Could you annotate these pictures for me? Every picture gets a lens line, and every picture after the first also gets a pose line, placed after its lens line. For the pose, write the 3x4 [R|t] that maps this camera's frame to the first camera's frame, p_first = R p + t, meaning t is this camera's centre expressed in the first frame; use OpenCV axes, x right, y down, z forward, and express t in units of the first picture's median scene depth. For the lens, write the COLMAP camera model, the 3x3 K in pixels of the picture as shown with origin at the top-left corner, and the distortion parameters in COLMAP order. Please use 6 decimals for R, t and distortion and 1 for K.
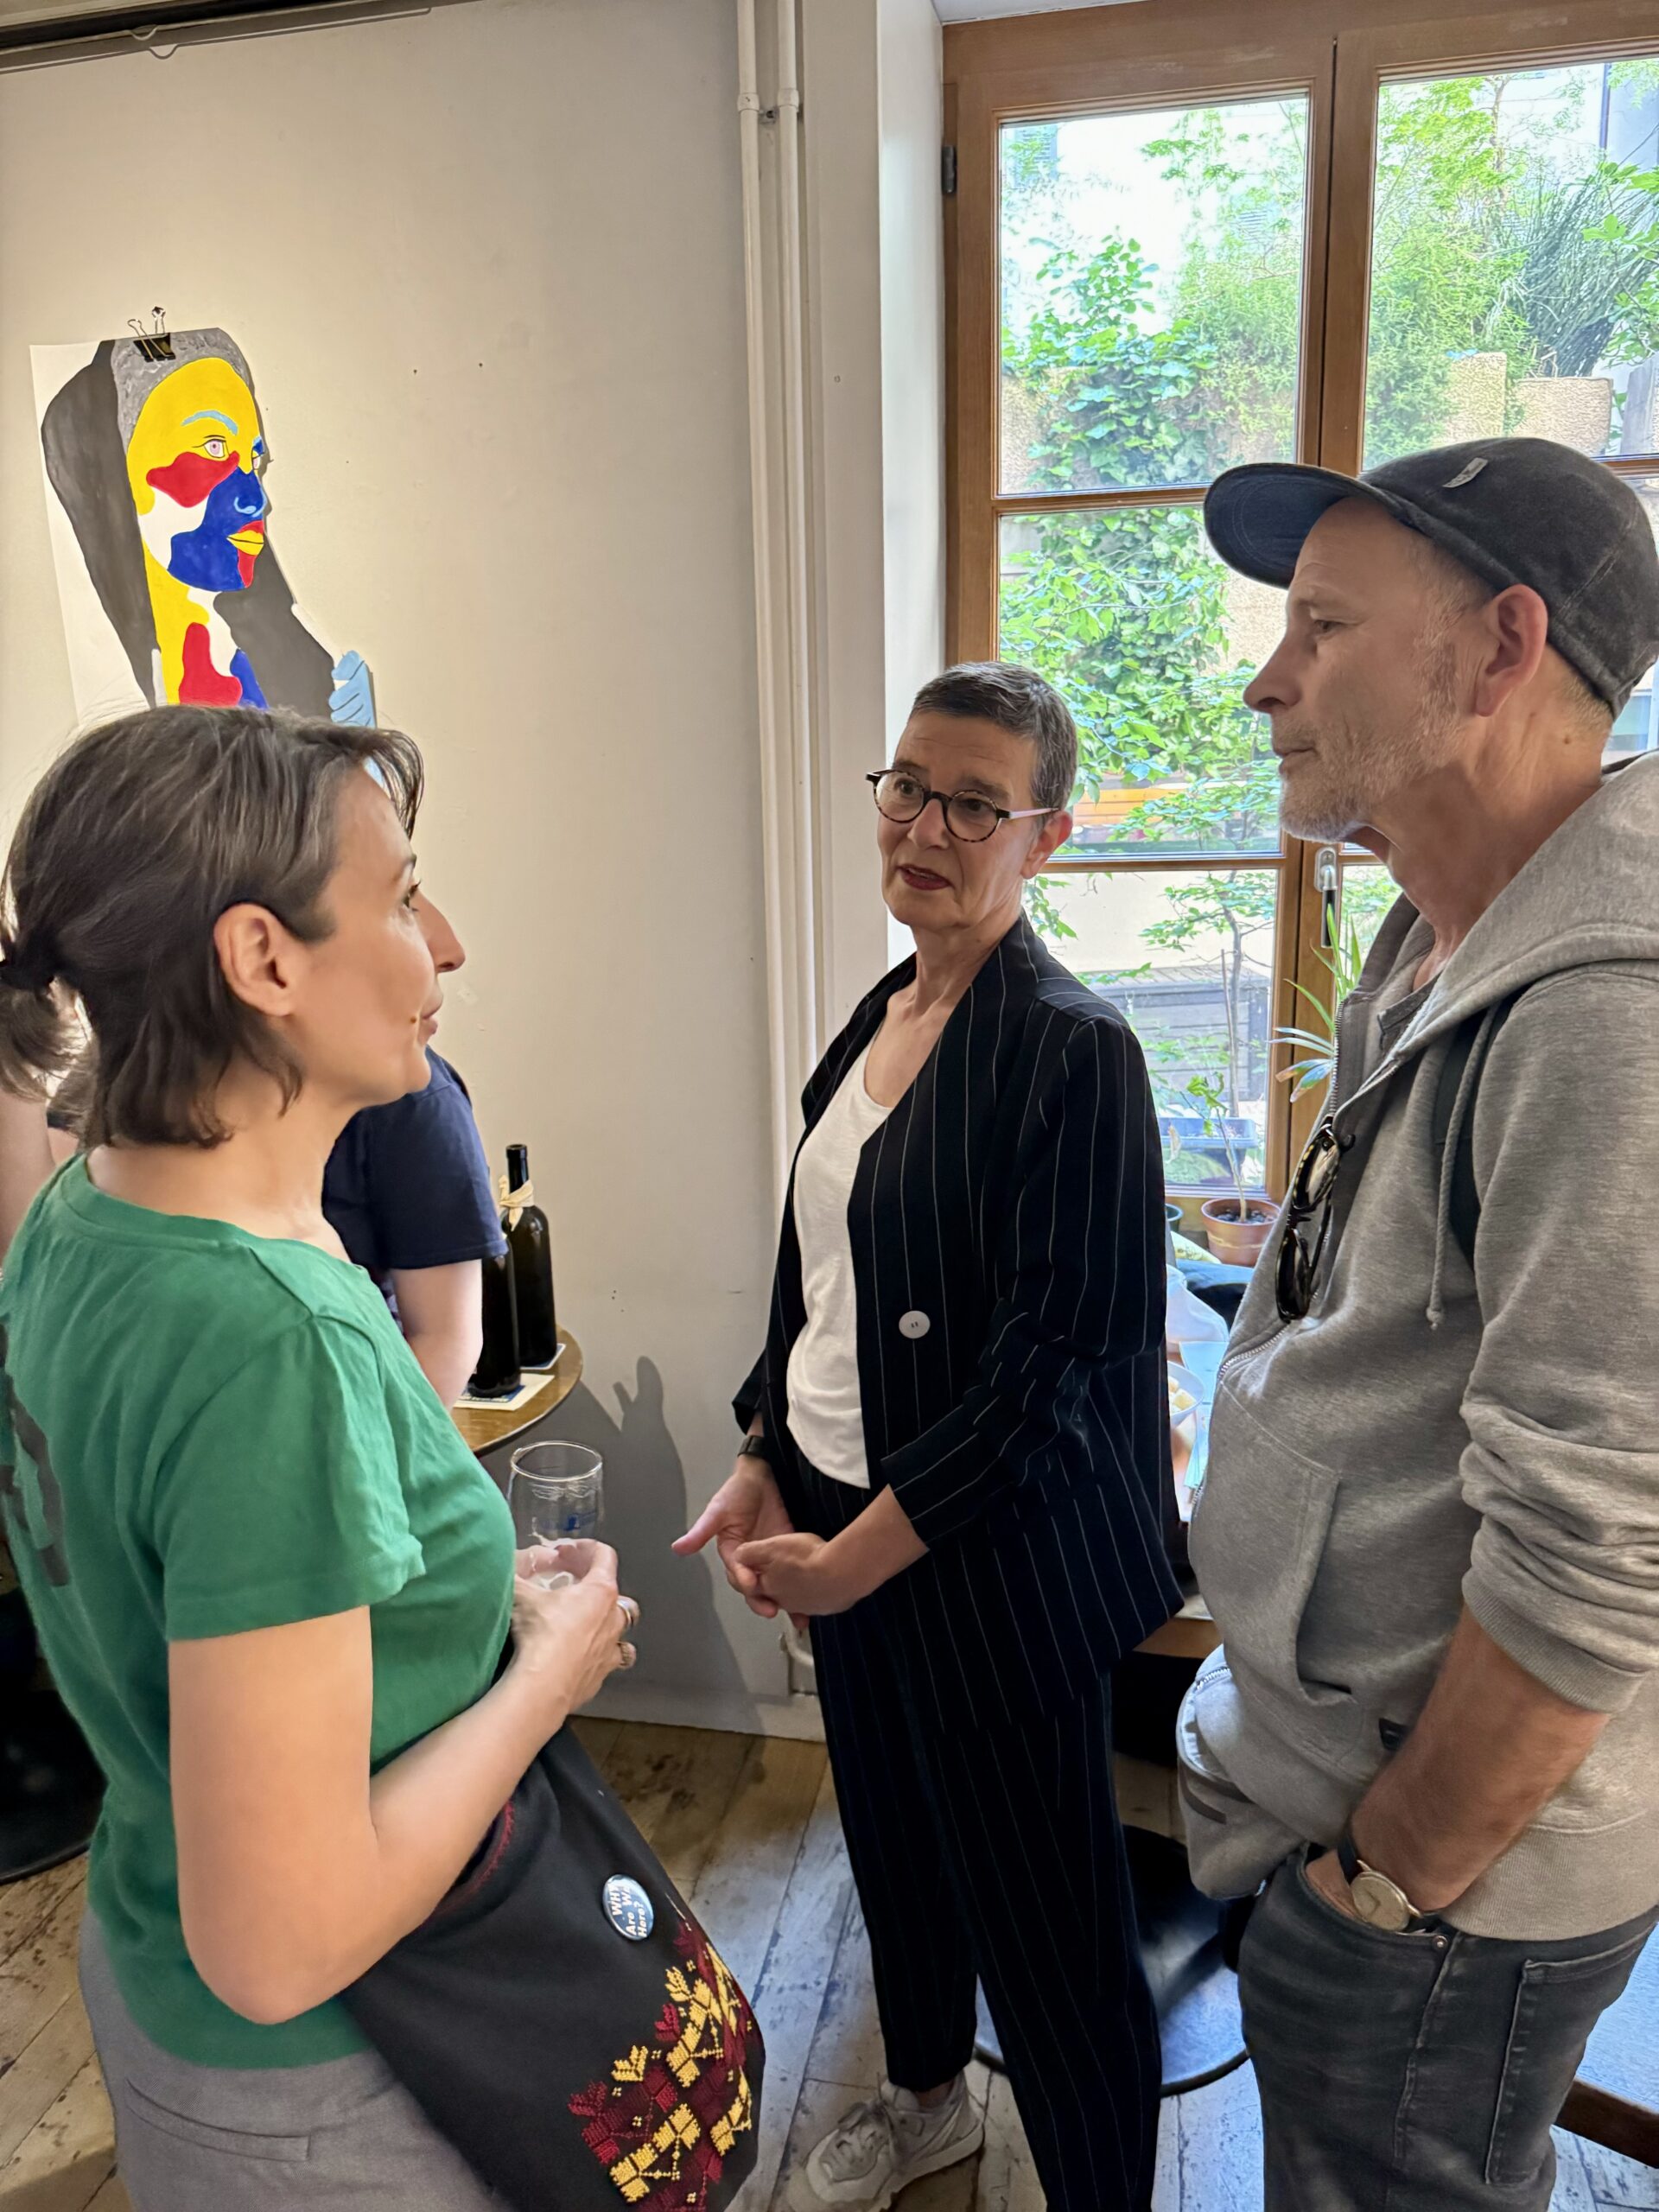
lens RADIAL K [[1562.0, 0, 818.8], [0, 1562.0, 1121.0], [0, 0, 1]] dist [0.020417, -0.031973]
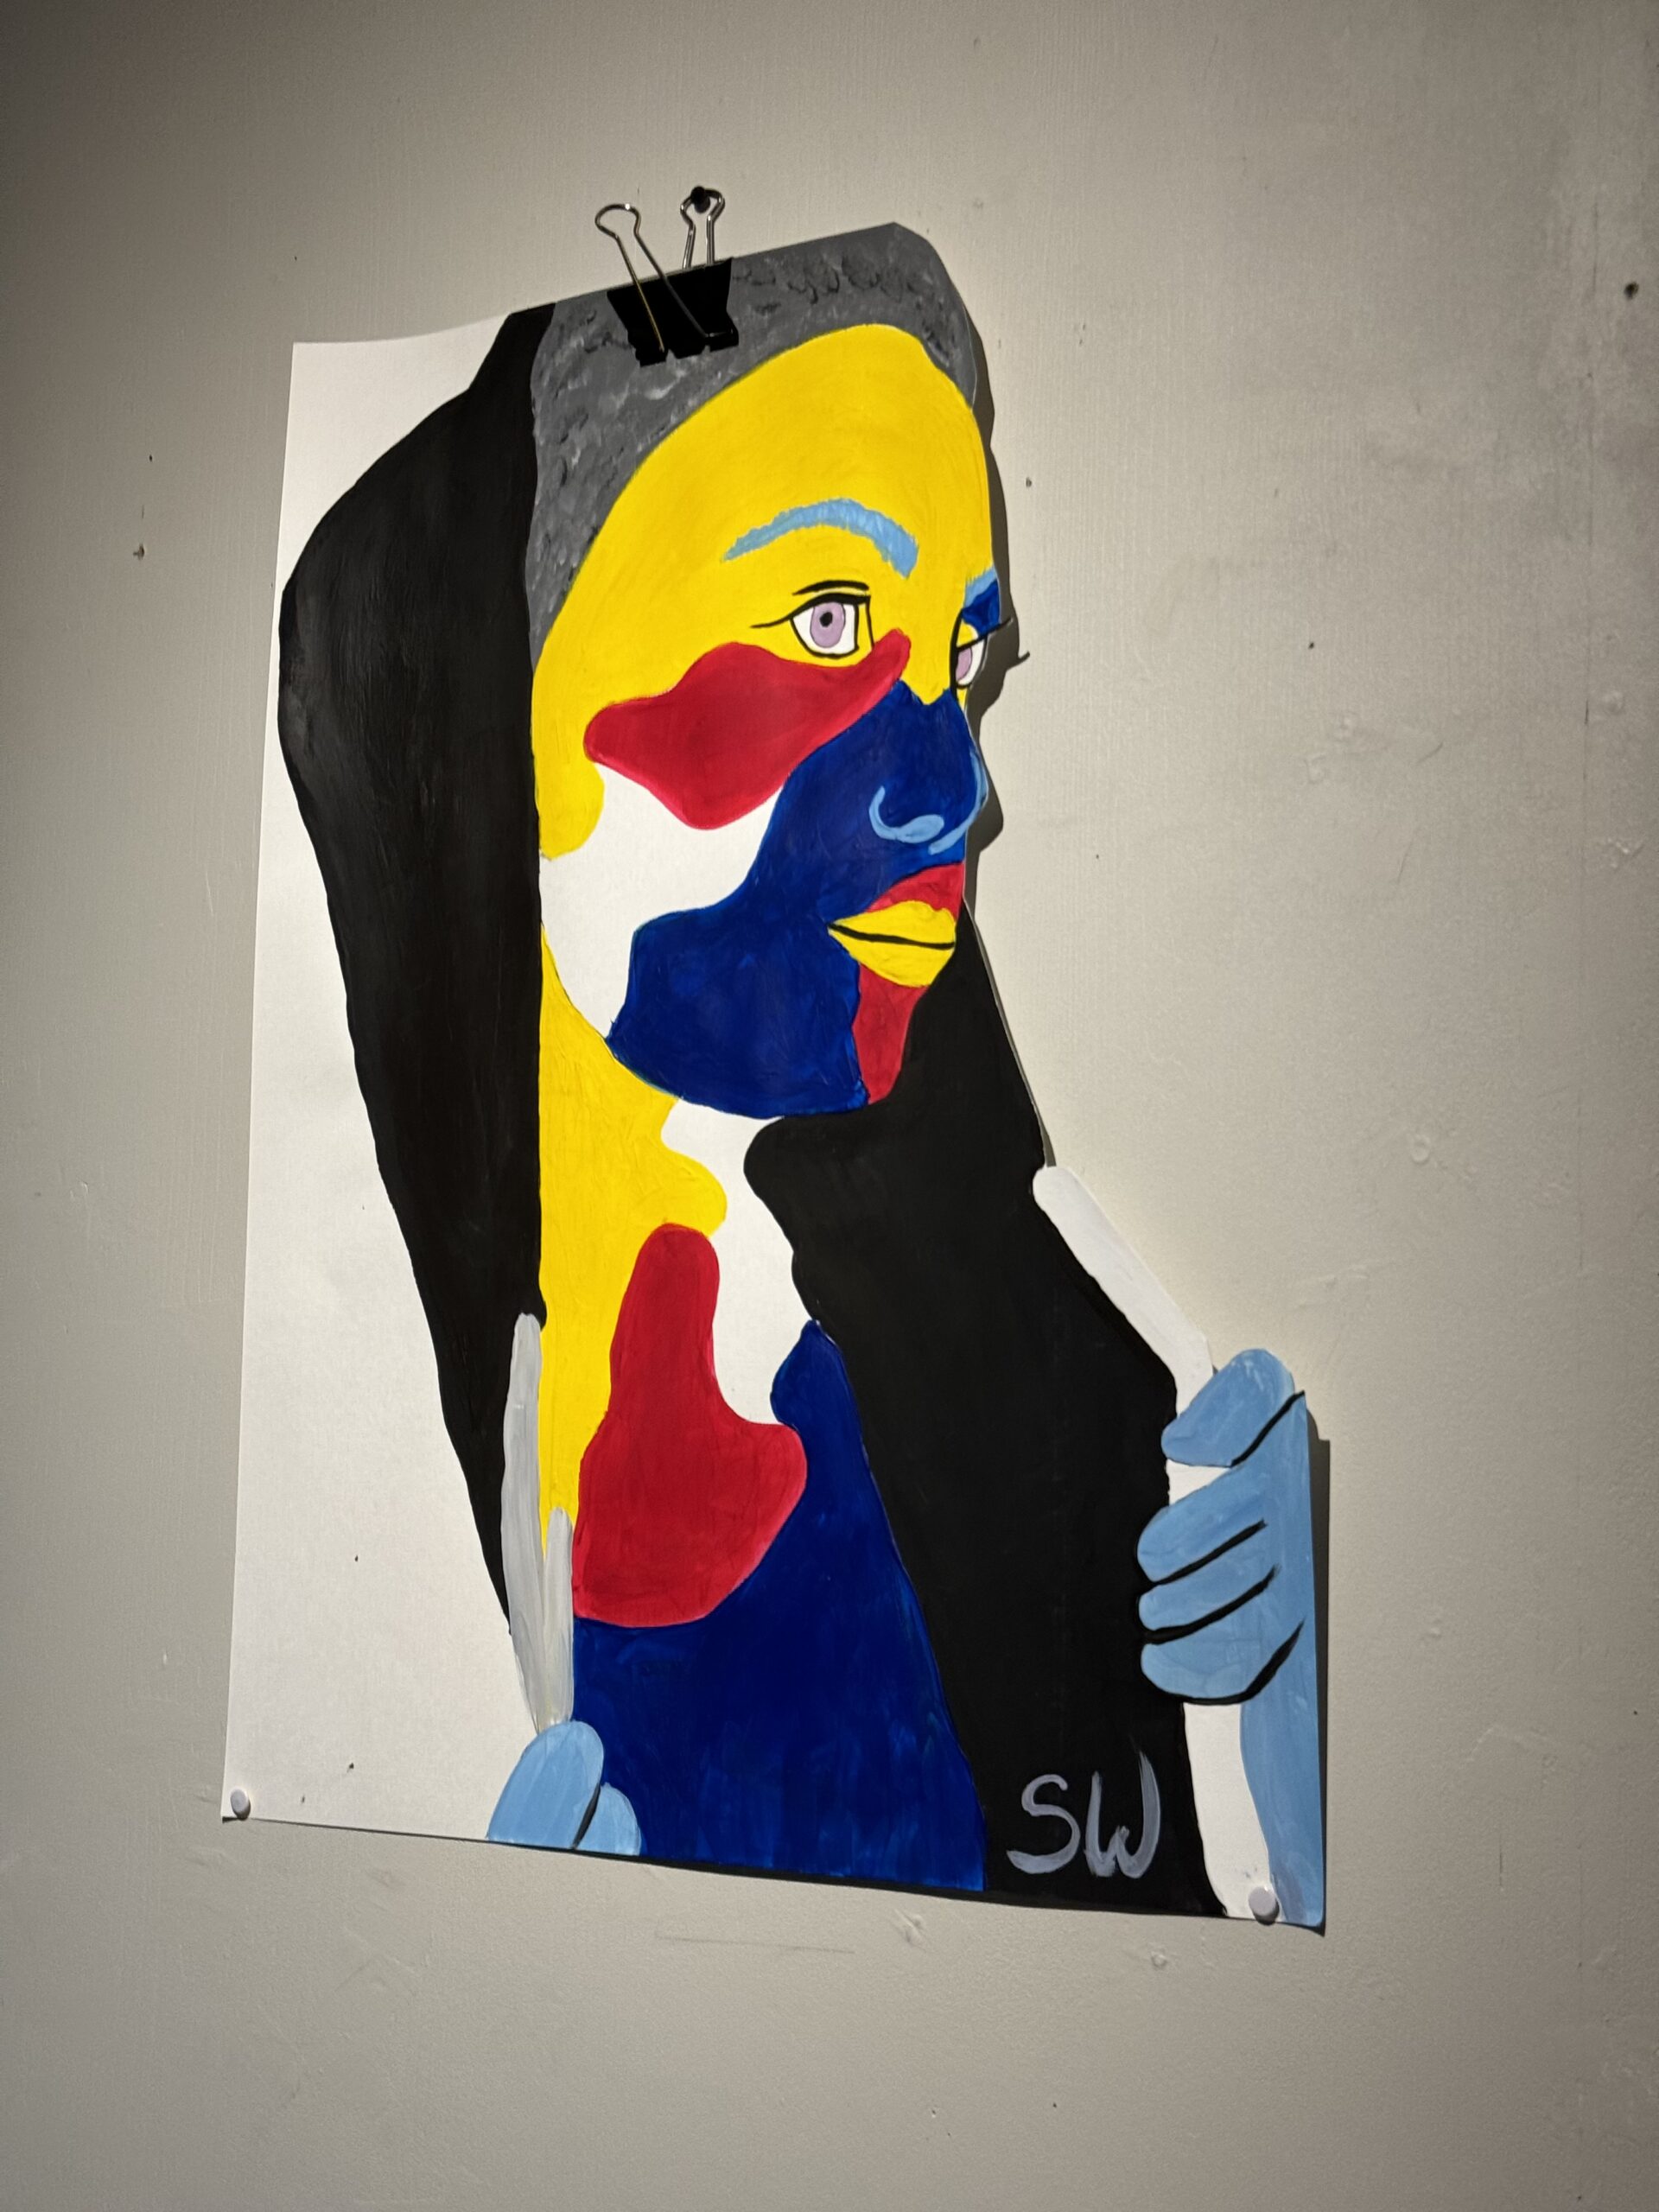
lens RADIAL K [[3131.0, 0, 832.8], [0, 3131.0, 1096.6], [0, 0, 1]] dist [0.115231, 0.000000]
pose [[0.944821, 0.012467, -0.327349, -0.201822], [-0.128470, 0.933328, -0.335254, -0.166401], [0.301344, 0.358809, 0.883429, 0.539279]]
